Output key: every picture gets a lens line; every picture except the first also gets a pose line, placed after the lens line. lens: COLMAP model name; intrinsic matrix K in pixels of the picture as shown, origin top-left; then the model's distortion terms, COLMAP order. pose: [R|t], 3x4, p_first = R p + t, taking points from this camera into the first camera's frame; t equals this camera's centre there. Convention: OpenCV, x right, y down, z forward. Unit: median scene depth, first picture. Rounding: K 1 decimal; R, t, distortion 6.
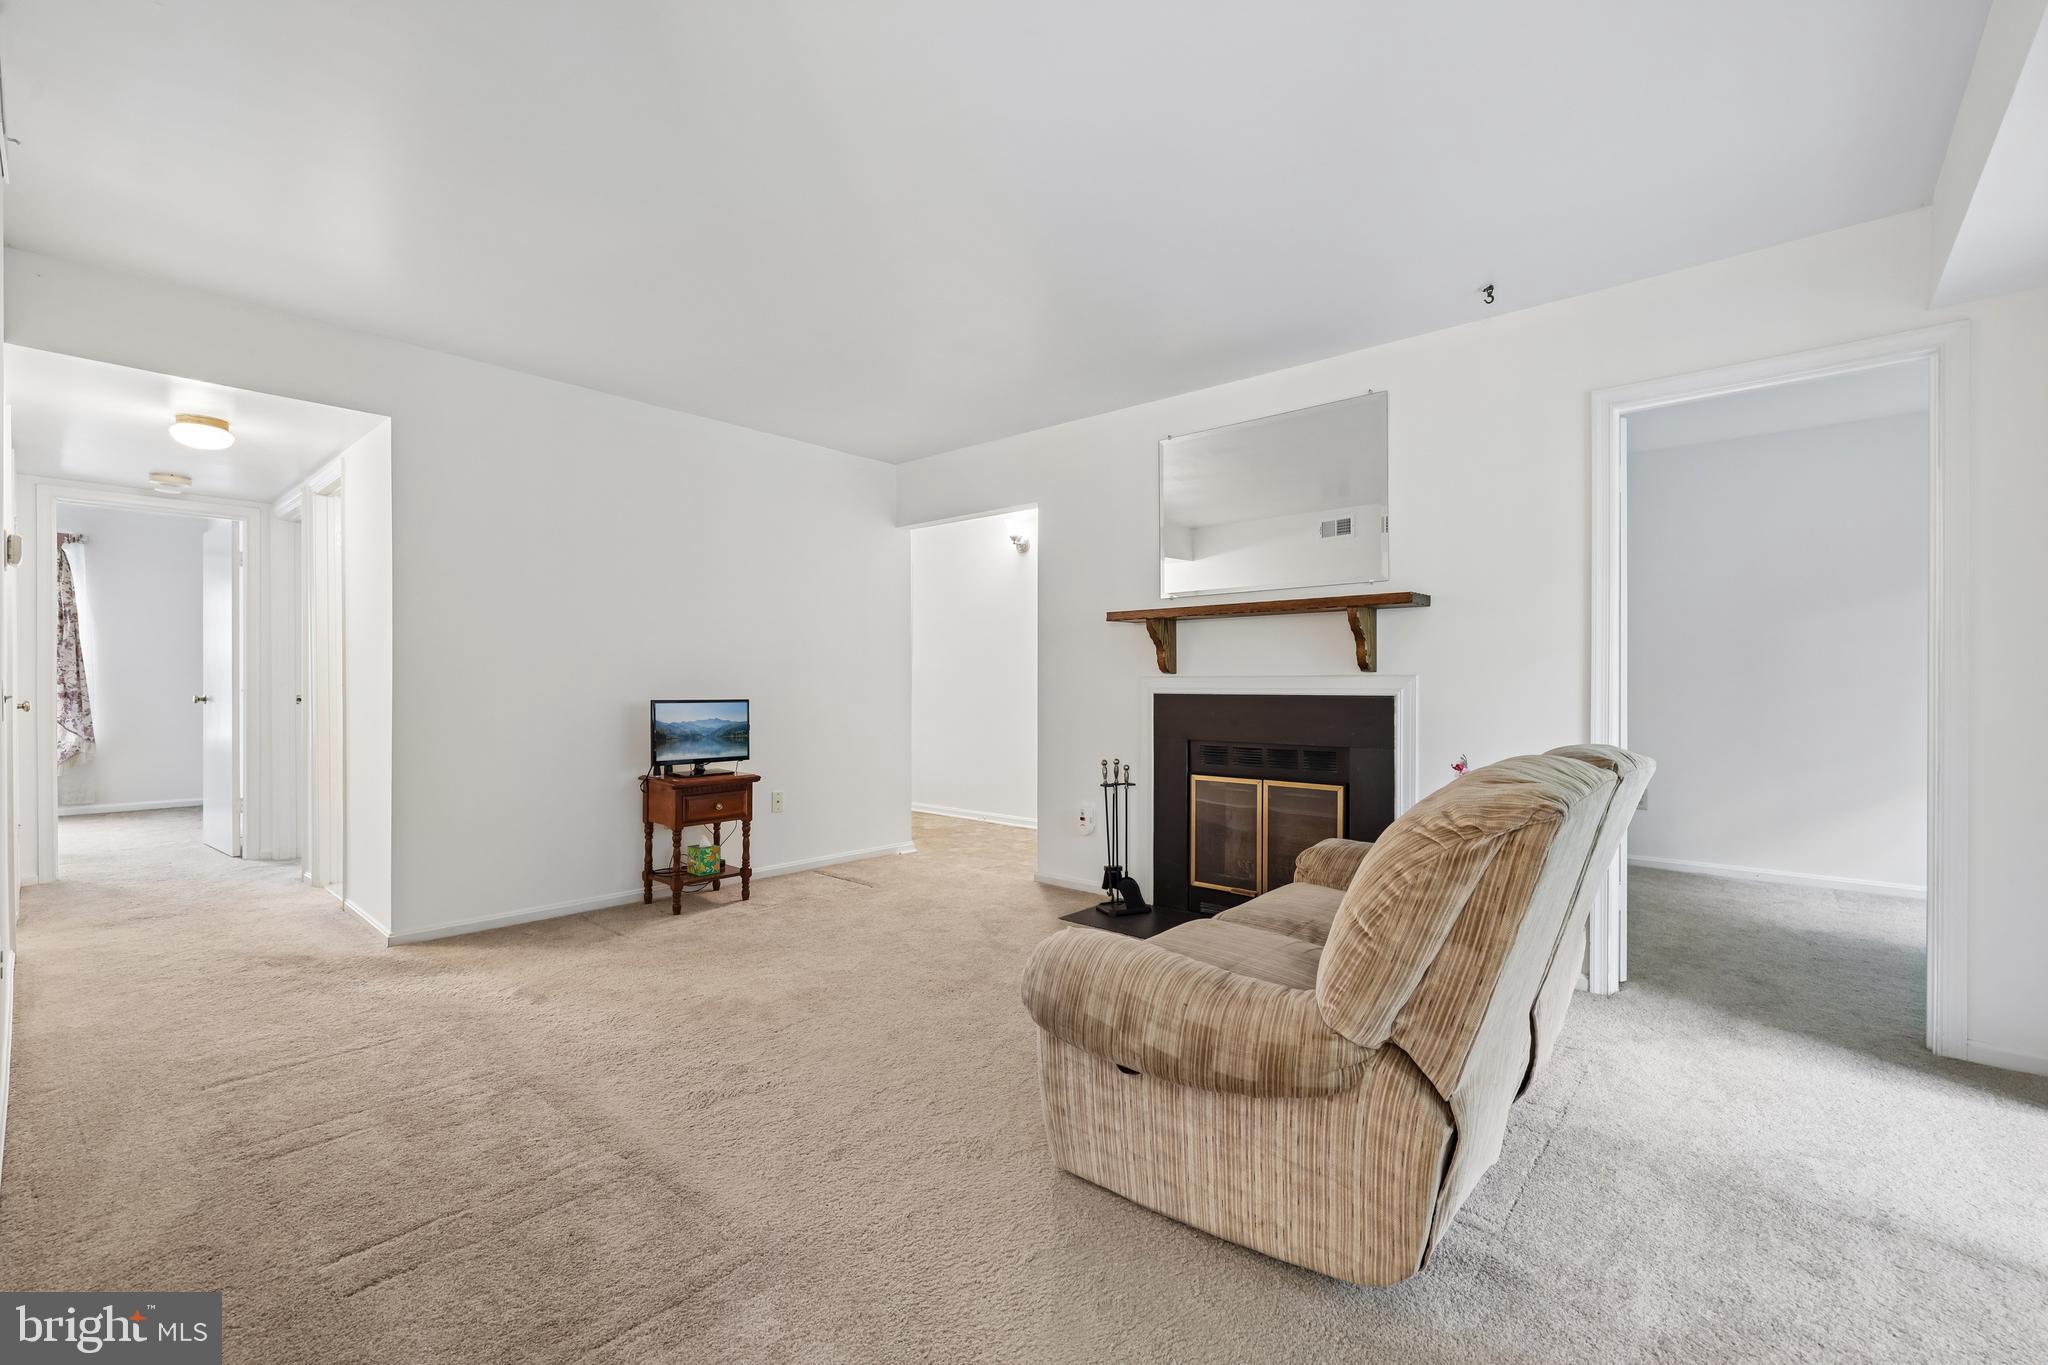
lens RADIAL K [[867.6, 0, 1006.7], [0, 867.6, 687.9], [0, 0, 1]] dist [0.000751, 0.000713]
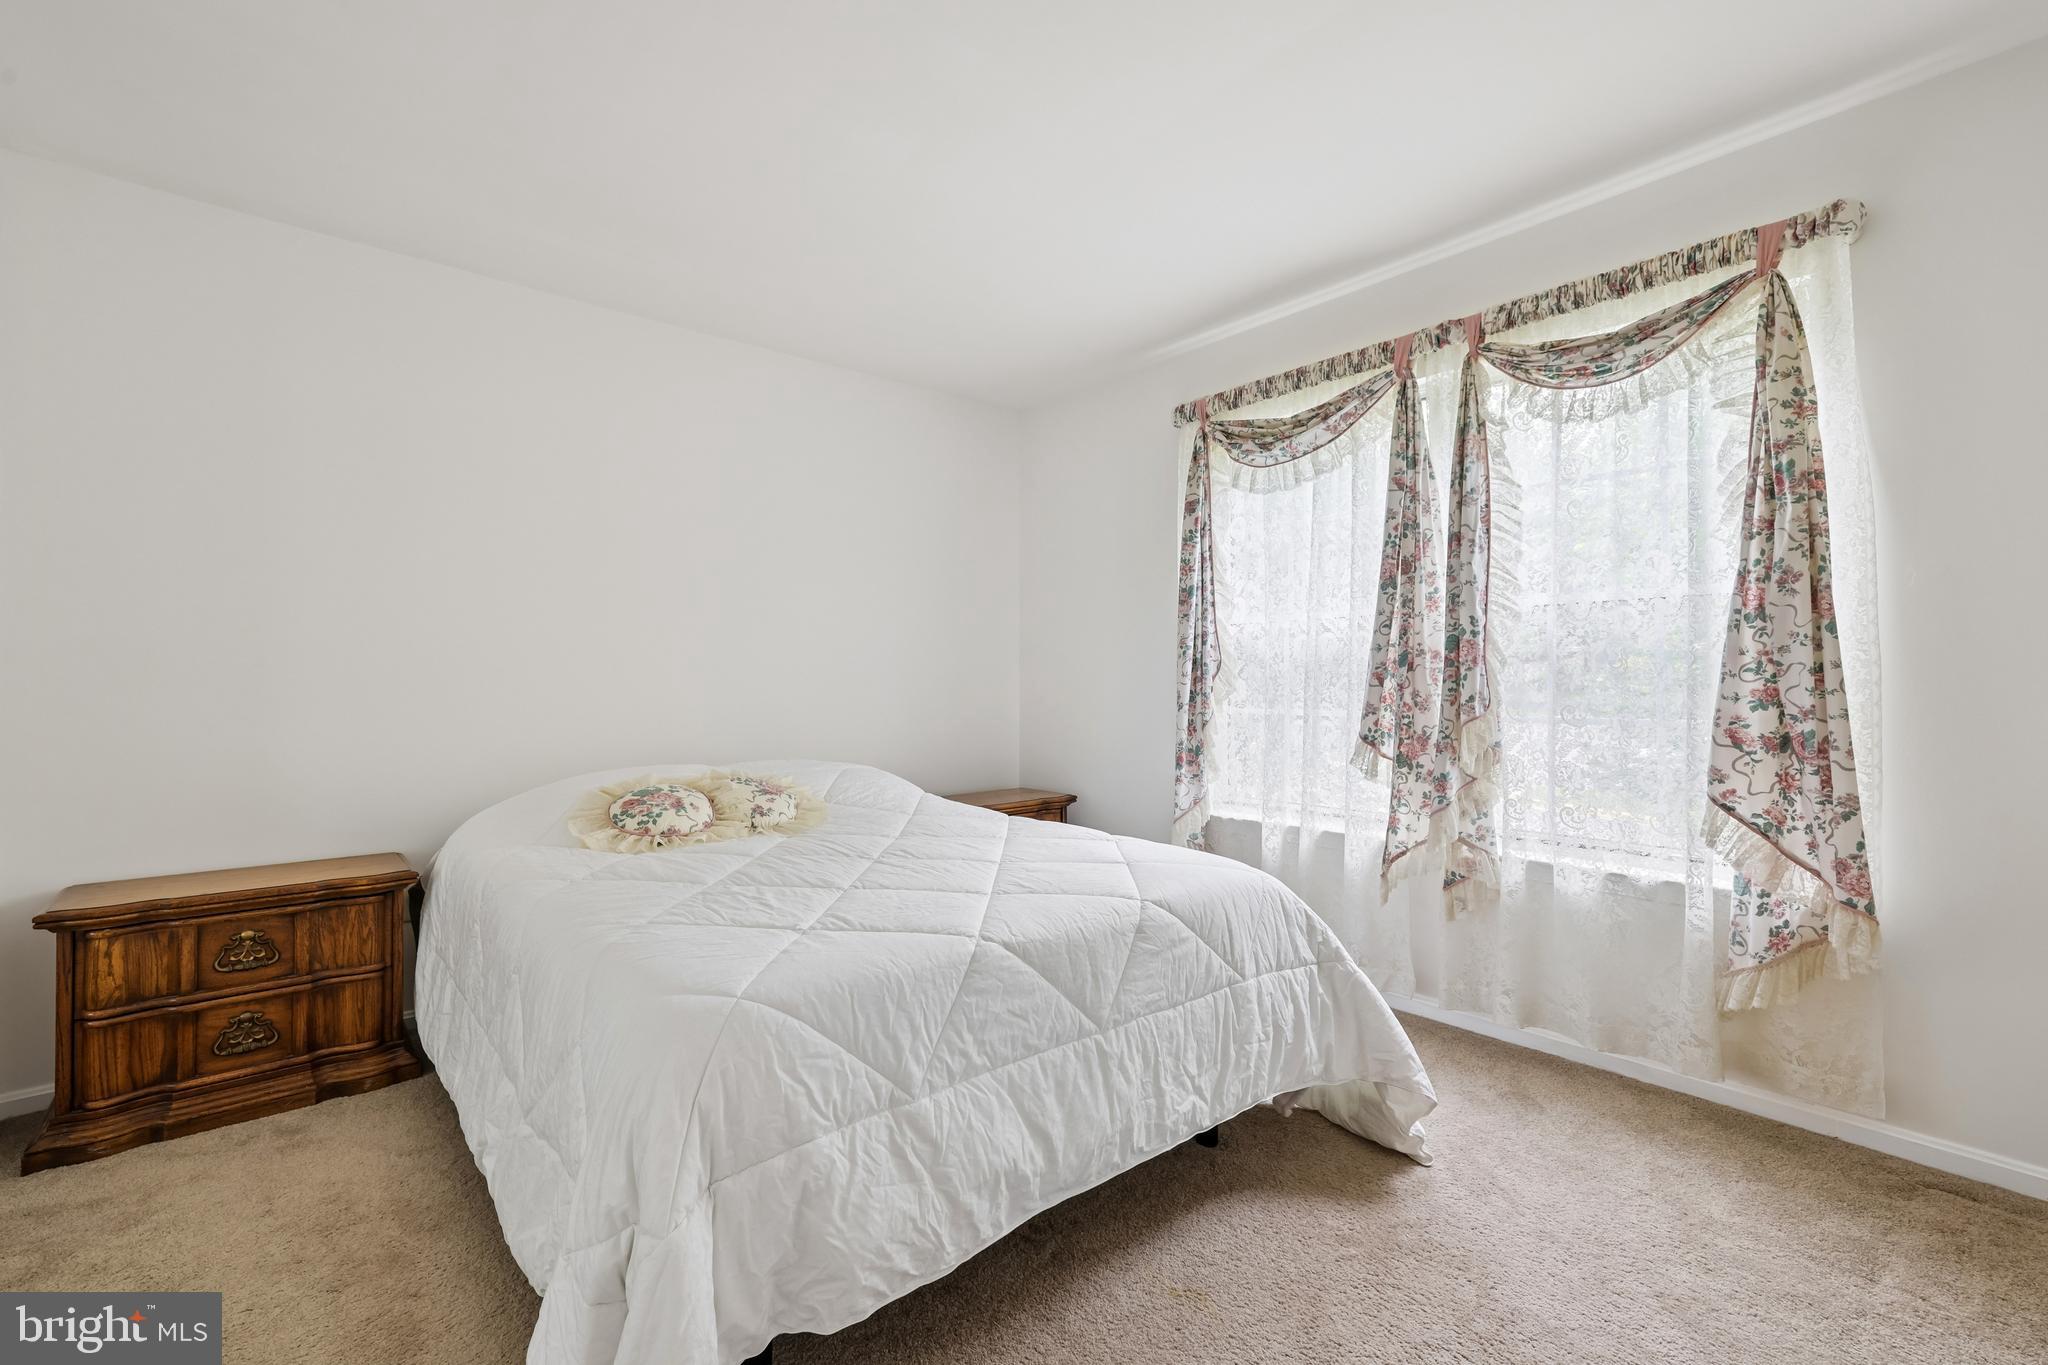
lens RADIAL K [[867.6, 0, 1018.5], [0, 867.6, 677.1], [0, 0, 1]] dist [0.000751, 0.000713]
pose [[-0.160467, -0.009734, -0.986993, -0.734595], [-0.009905, 0.999917, -0.008252, -0.009739], [0.986992, 0.008452, -0.160550, 0.779586]]
